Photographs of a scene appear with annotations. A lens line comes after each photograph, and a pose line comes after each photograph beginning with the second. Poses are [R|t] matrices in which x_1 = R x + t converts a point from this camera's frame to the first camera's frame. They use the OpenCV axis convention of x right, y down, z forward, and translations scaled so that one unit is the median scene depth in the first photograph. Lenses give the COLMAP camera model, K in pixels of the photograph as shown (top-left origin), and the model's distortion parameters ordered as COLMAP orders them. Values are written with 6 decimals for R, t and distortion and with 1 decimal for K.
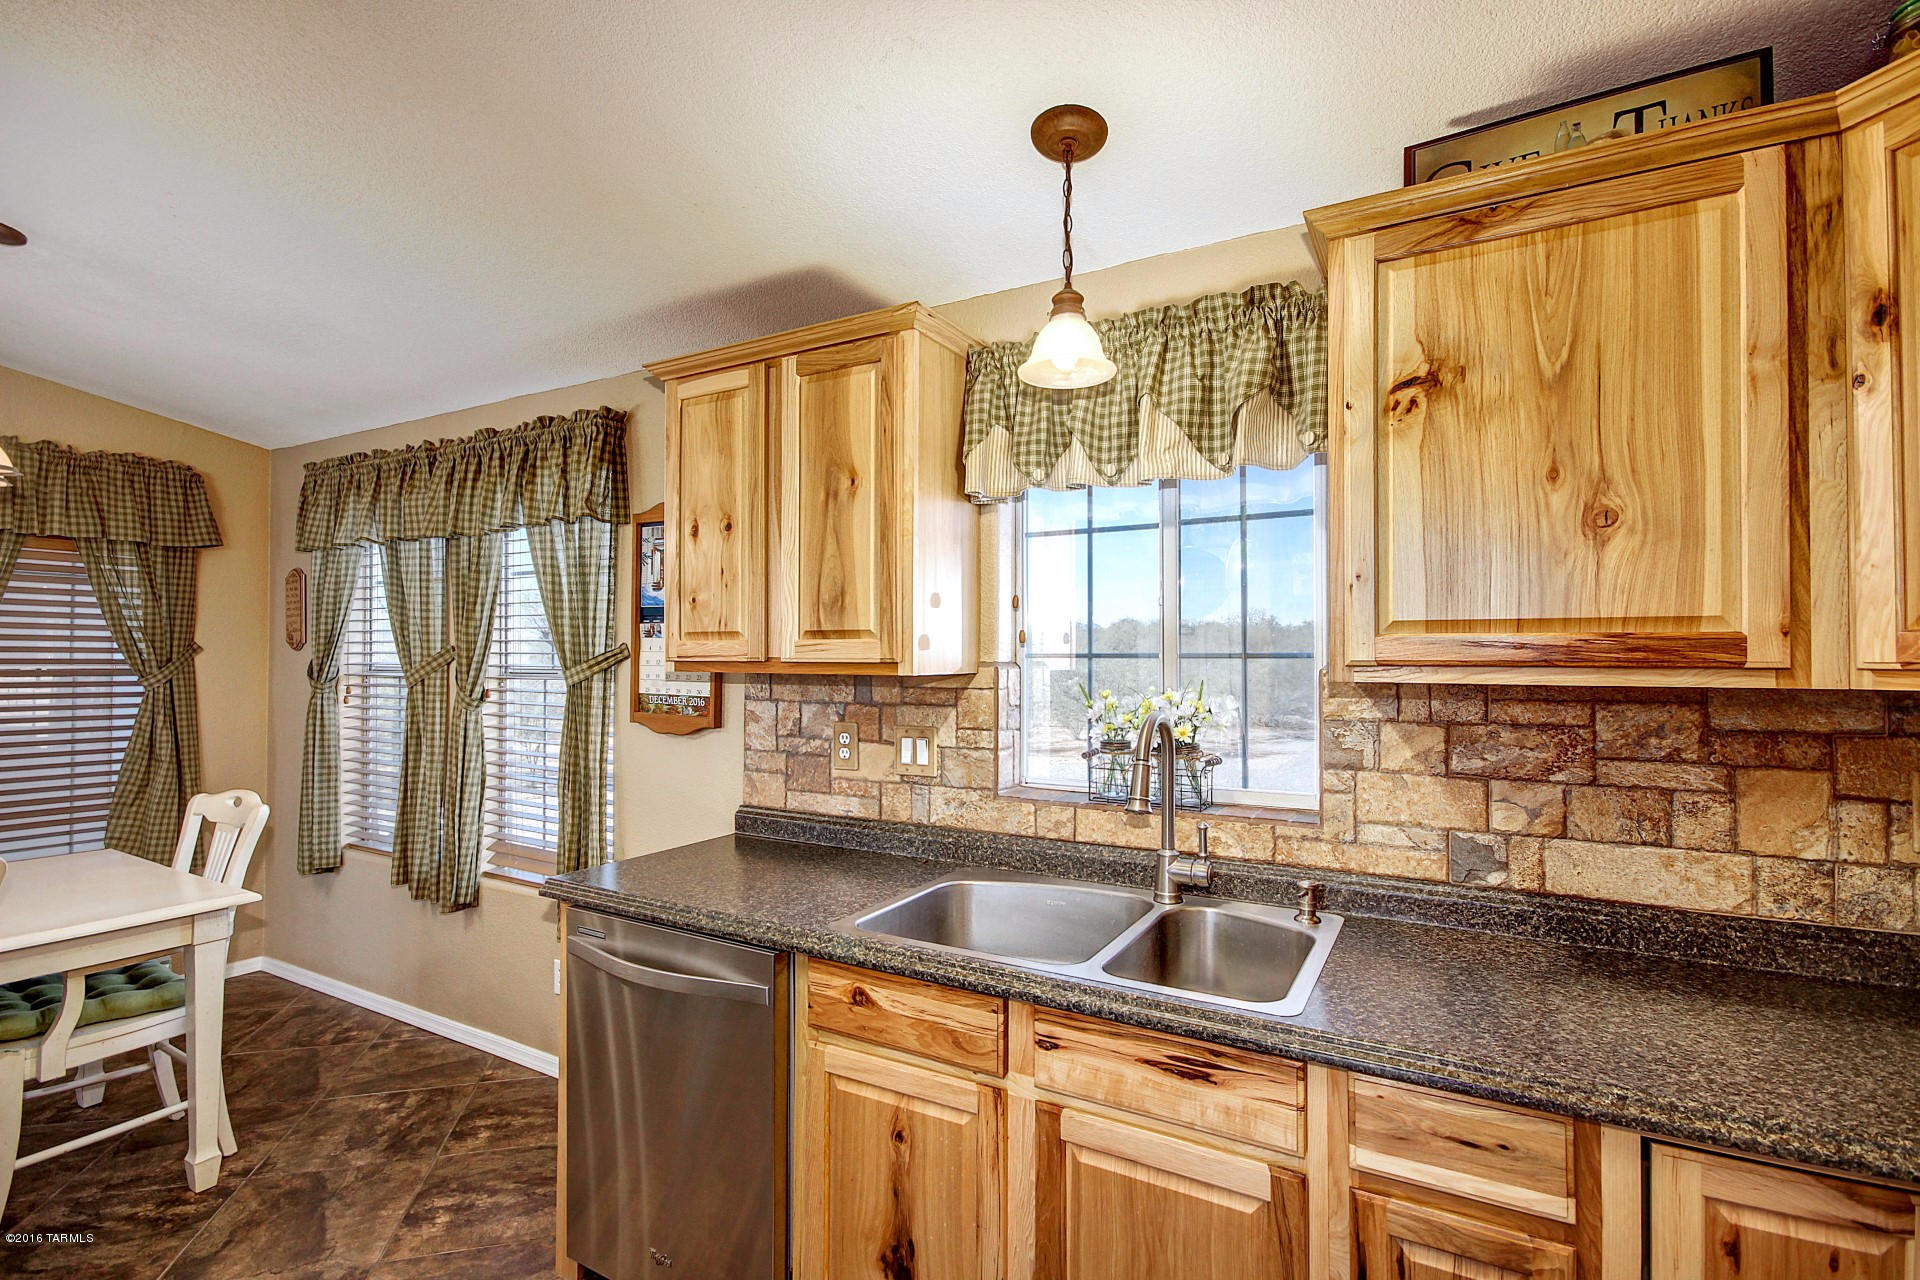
lens RADIAL K [[890.8, 0, 961.1], [0, 890.8, 649.7], [0, 0, 1]] dist [0.002490, -0.000918]
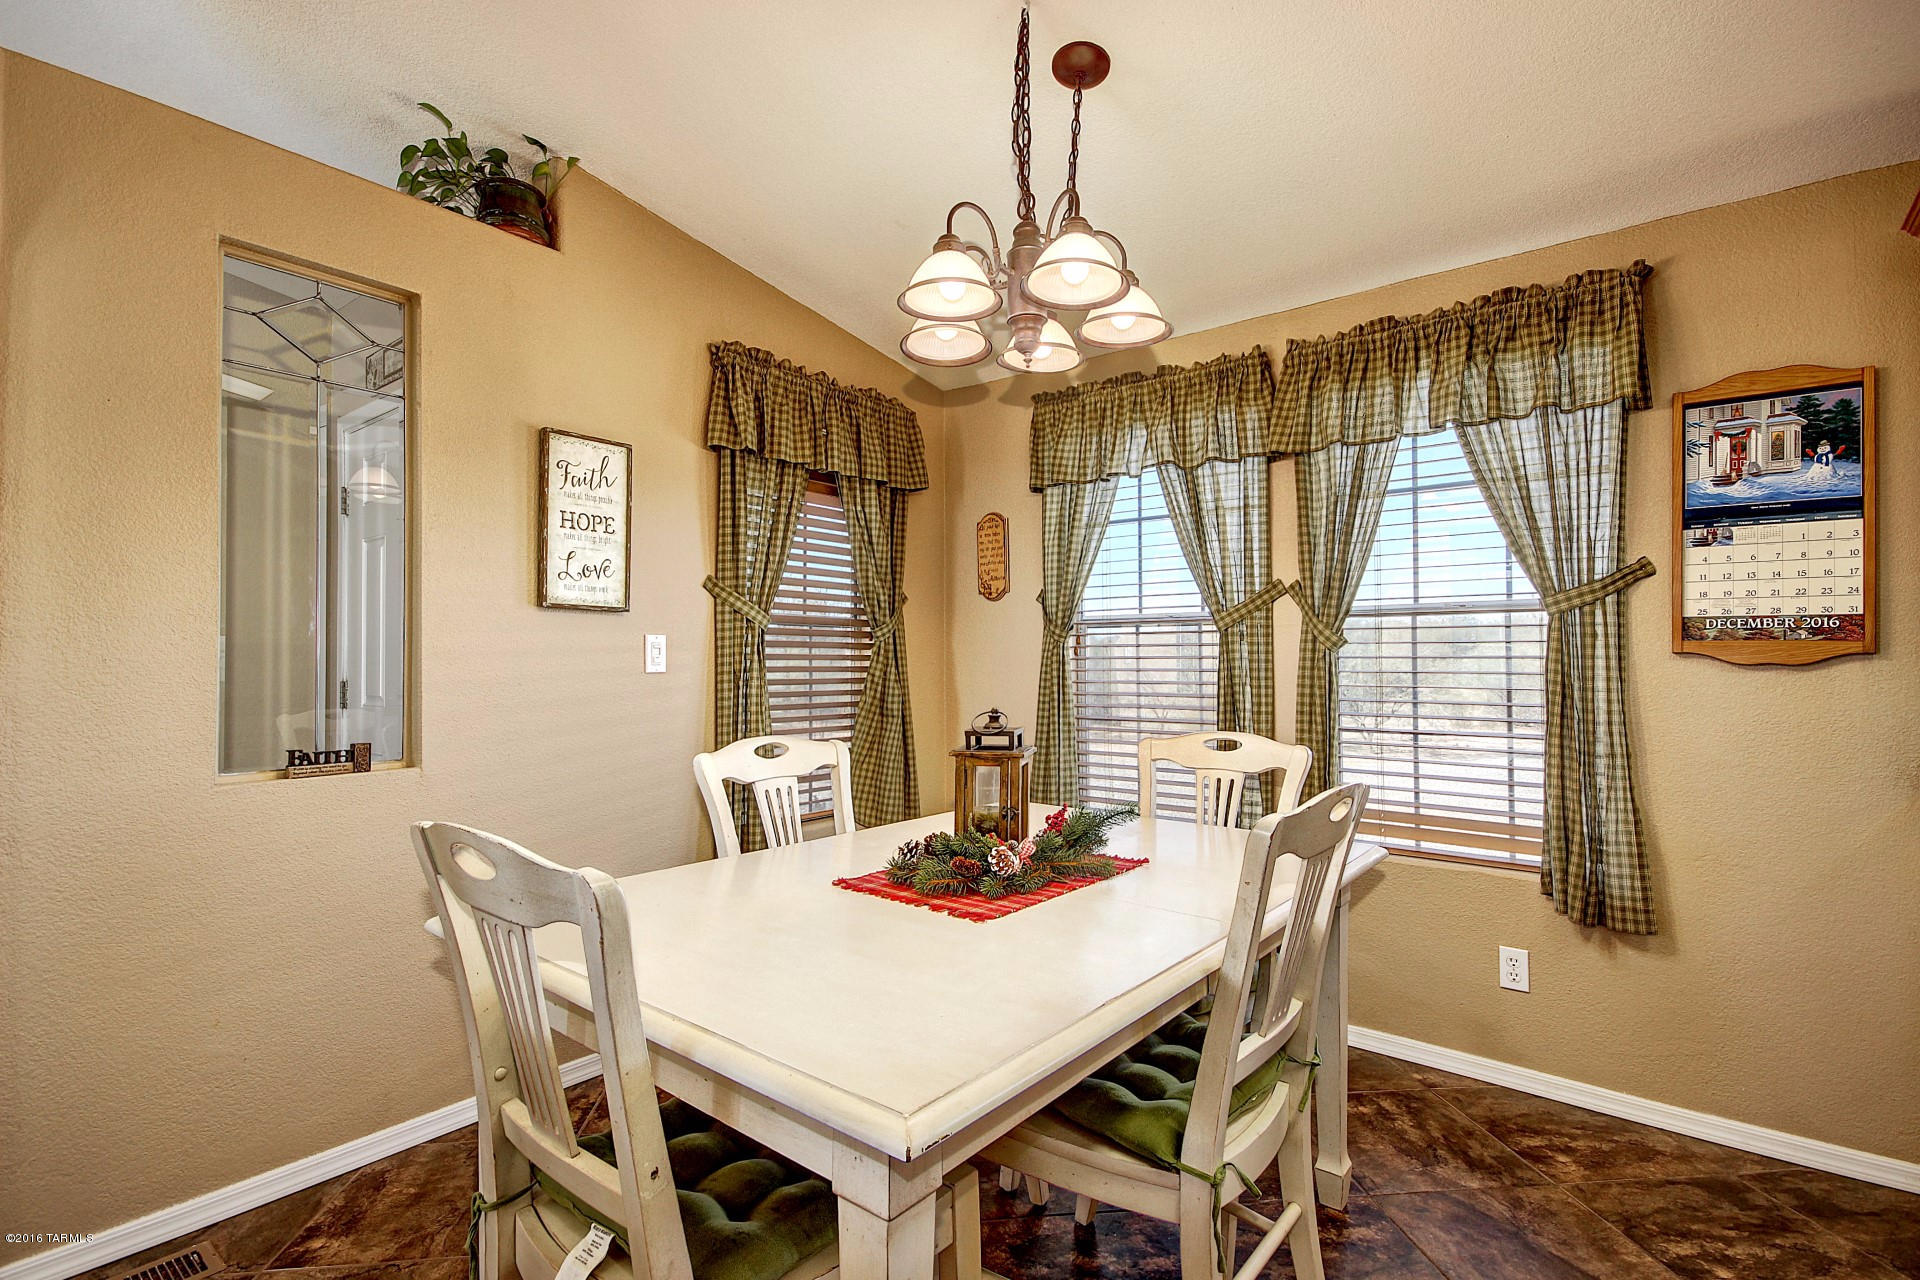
lens RADIAL K [[890.8, 0, 962.6], [0, 890.8, 652.7], [0, 0, 1]] dist [0.002490, -0.000918]
pose [[0.987435, -0.008597, -0.157792, -0.874576], [0.009113, 0.999955, 0.002544, 0.072769], [0.157763, -0.003950, 0.987469, 0.108954]]
